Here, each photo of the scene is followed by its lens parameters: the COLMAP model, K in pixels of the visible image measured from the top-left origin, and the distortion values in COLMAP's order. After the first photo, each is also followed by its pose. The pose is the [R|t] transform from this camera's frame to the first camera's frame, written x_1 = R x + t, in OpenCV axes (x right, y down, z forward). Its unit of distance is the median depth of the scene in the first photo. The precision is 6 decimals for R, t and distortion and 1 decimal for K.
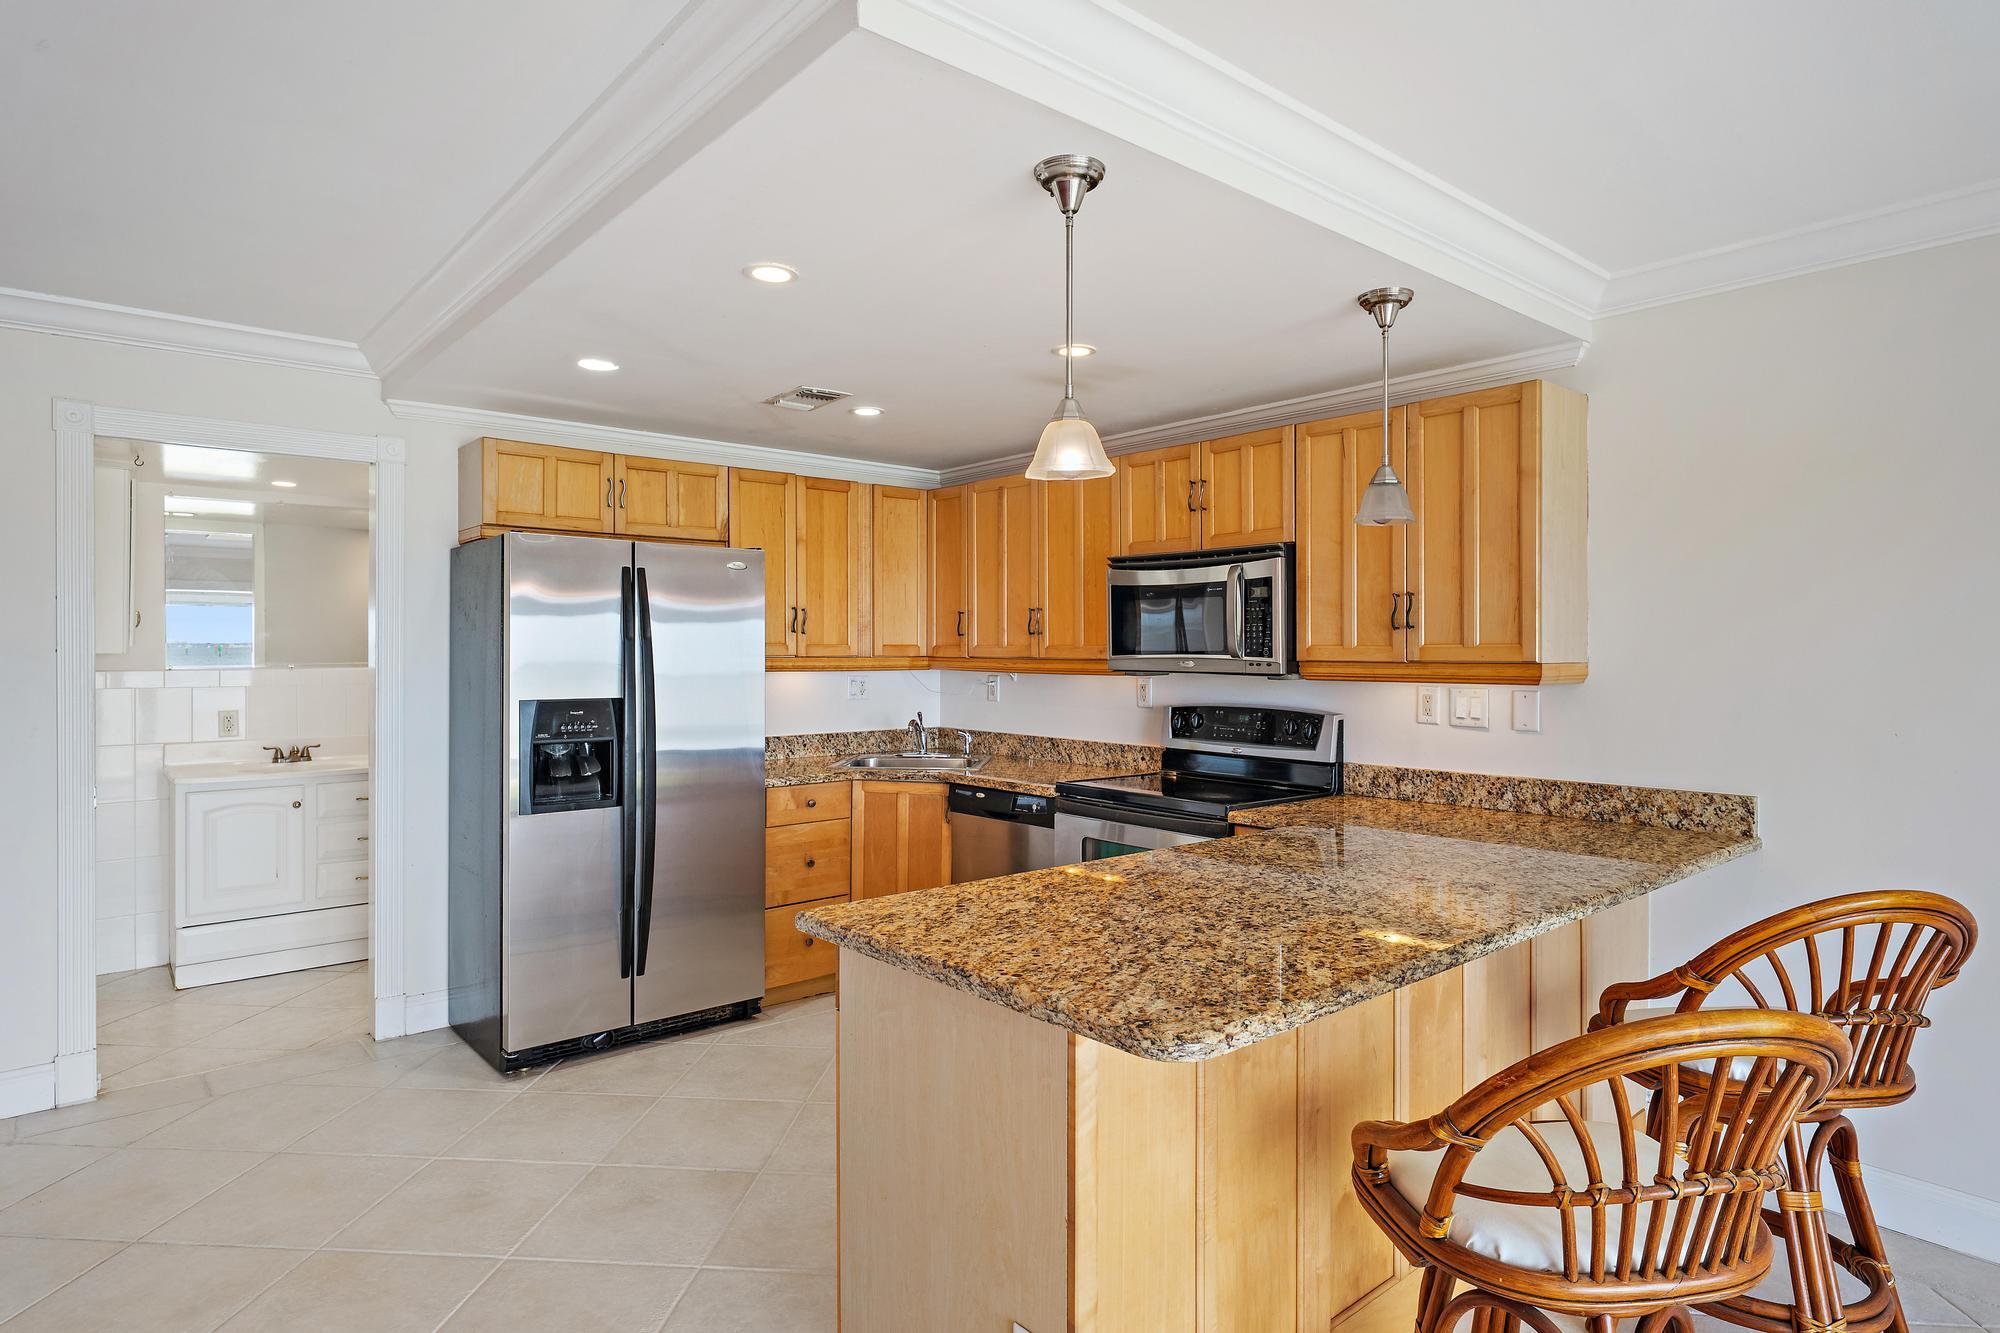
lens RADIAL K [[1101.3, 0, 997.9], [0, 1101.3, 649.8], [0, 0, 1]] dist [0.002025, -0.000234]
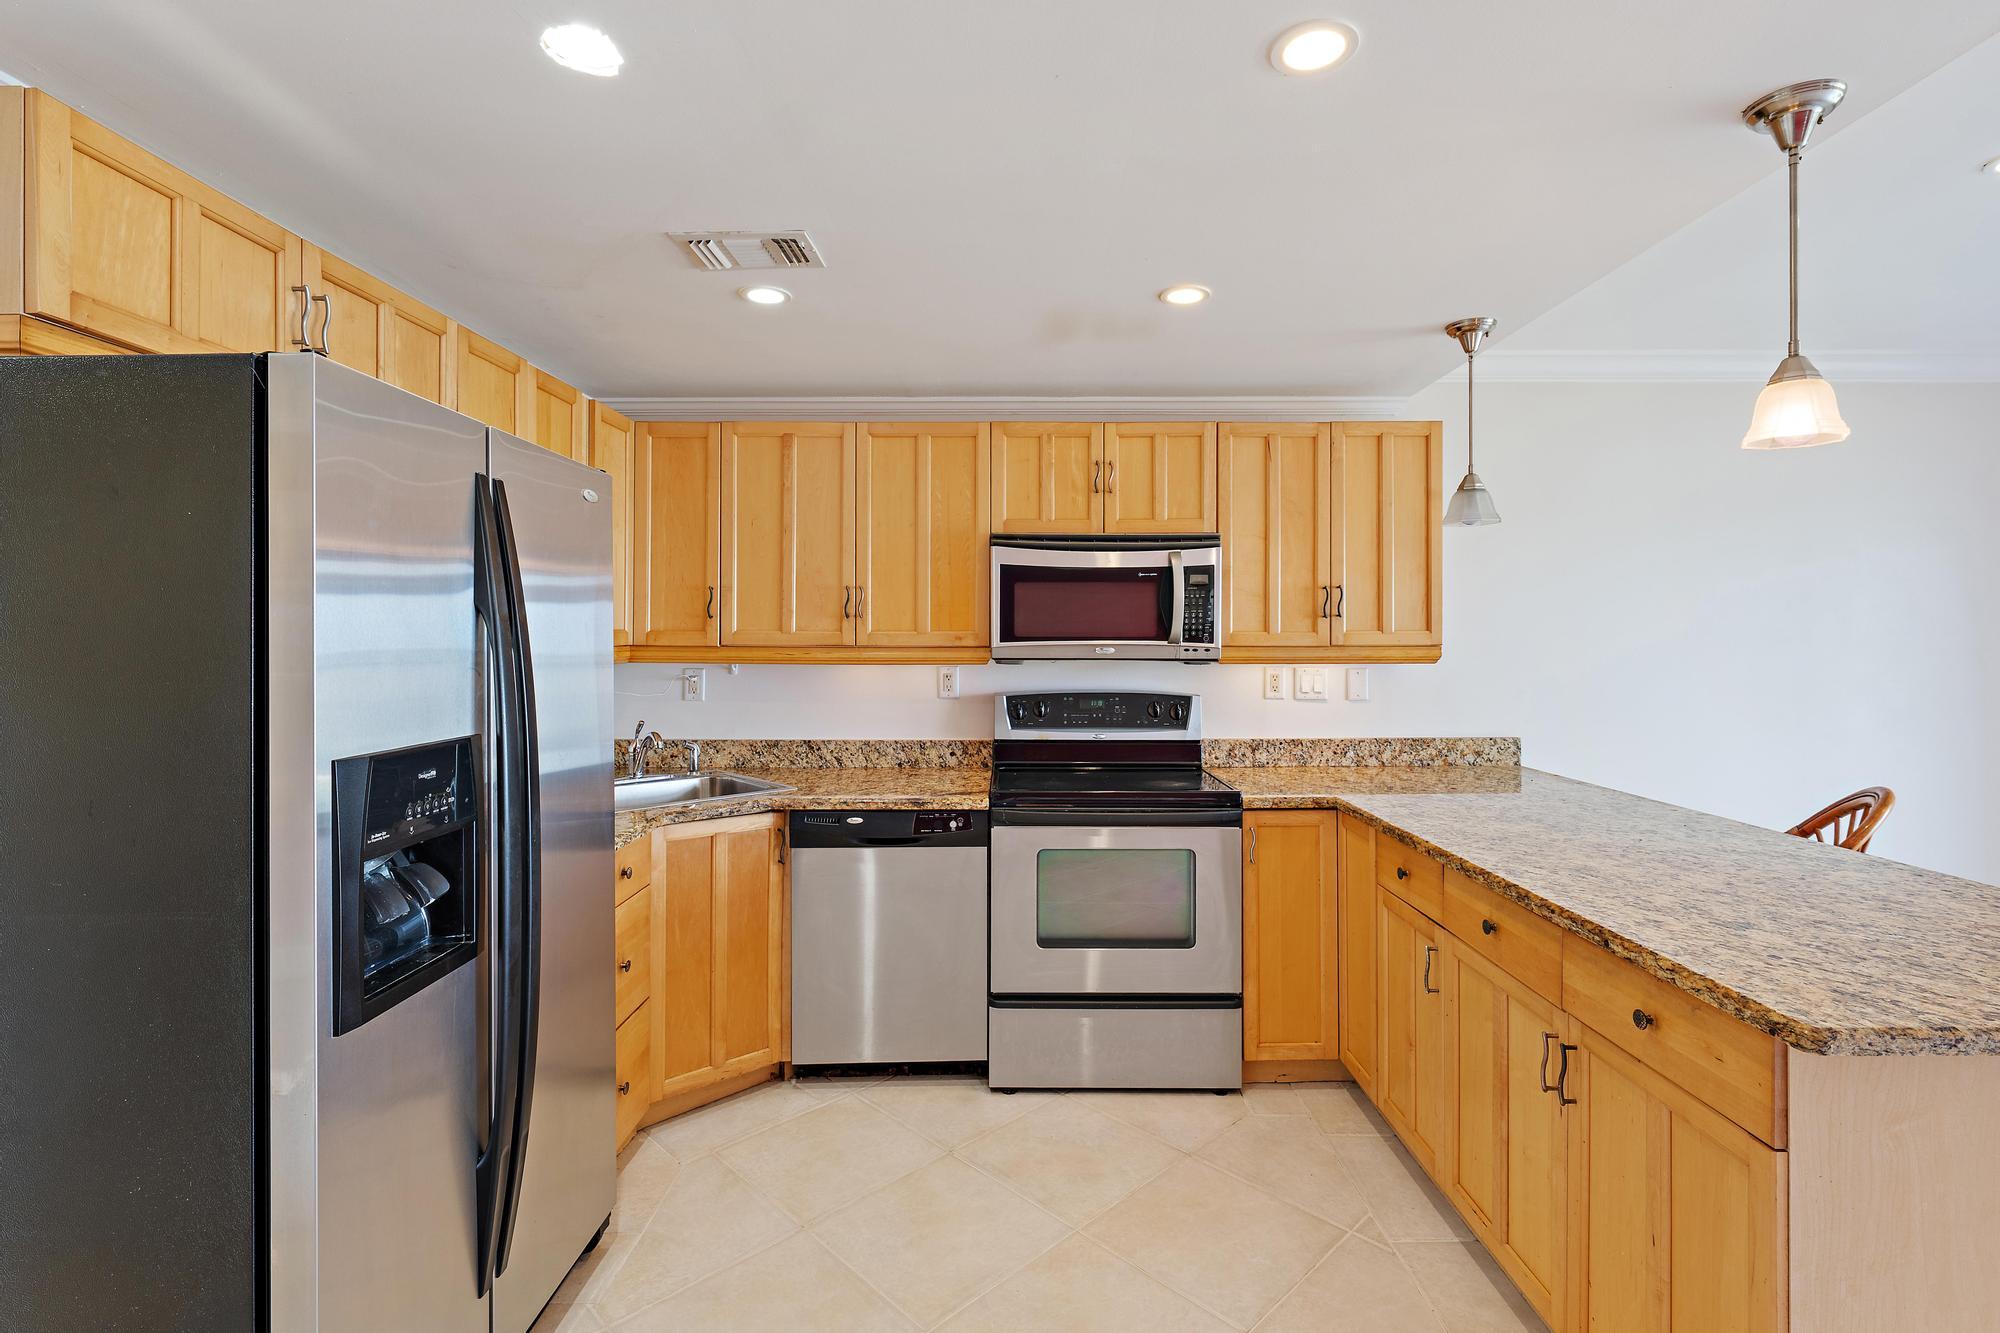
lens RADIAL K [[921.5, 0, 1009.8], [0, 921.5, 632.3], [0, 0, 1]] dist [0.000288, 0.000055]
pose [[0.652506, 0.000331, 0.757784, -0.501915], [0.001544, 0.999997, -0.001766, -0.001823], [-0.757782, 0.002322, 0.652503, 0.547551]]
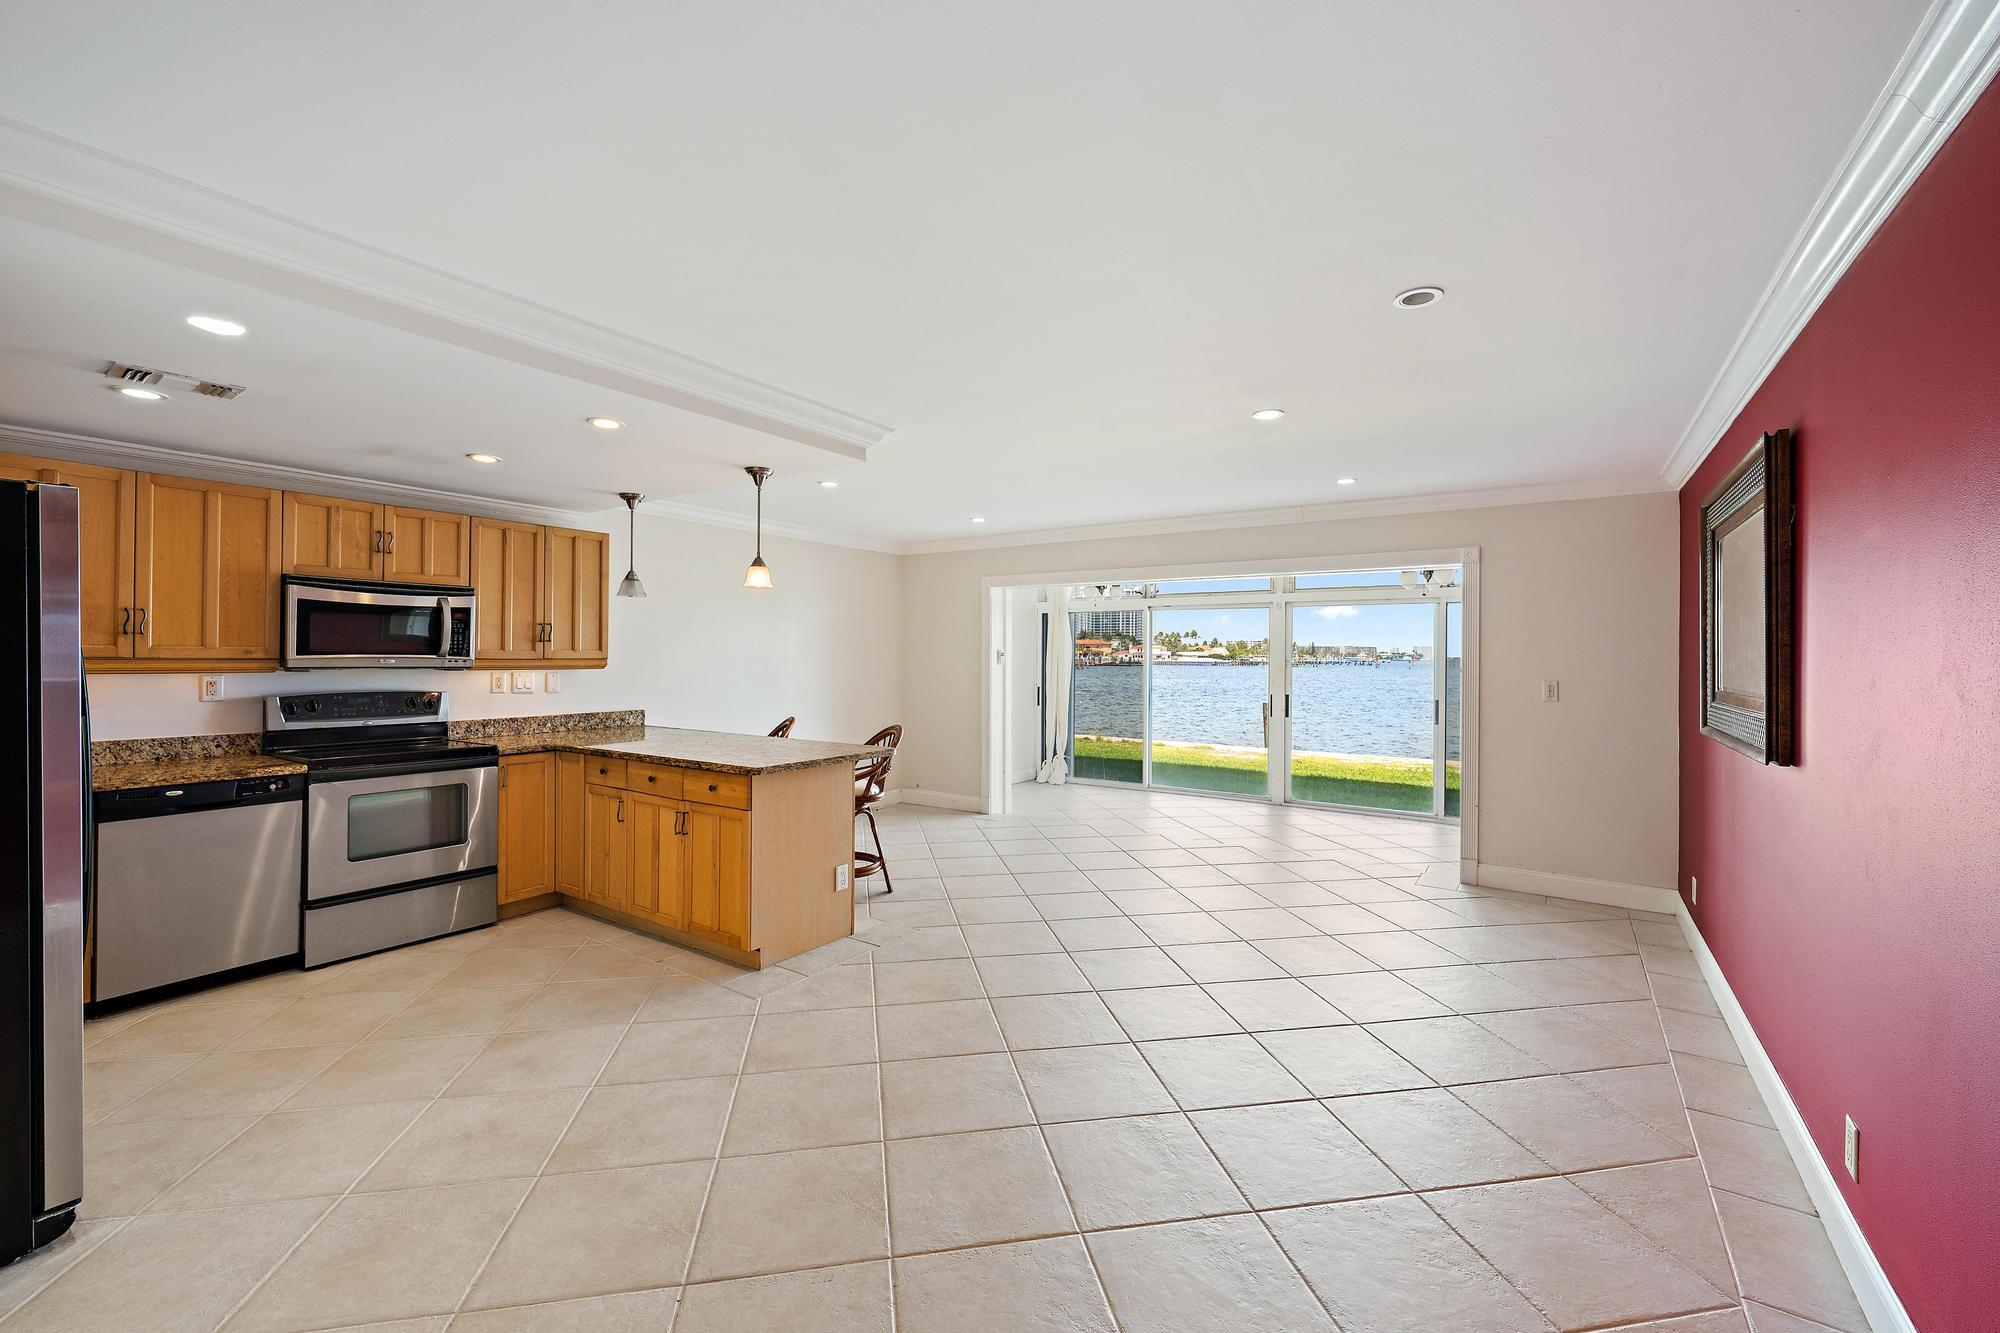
lens RADIAL K [[809.3, 0, 1000.9], [0, 809.3, 654.2], [0, 0, 1]] dist [-0.000224, 0.000054]
pose [[-0.257429, 0.000229, 0.966297, -1.055090], [-0.006741, 0.999975, -0.002033, 0.000129], [-0.966274, -0.007037, -0.257421, 0.515762]]
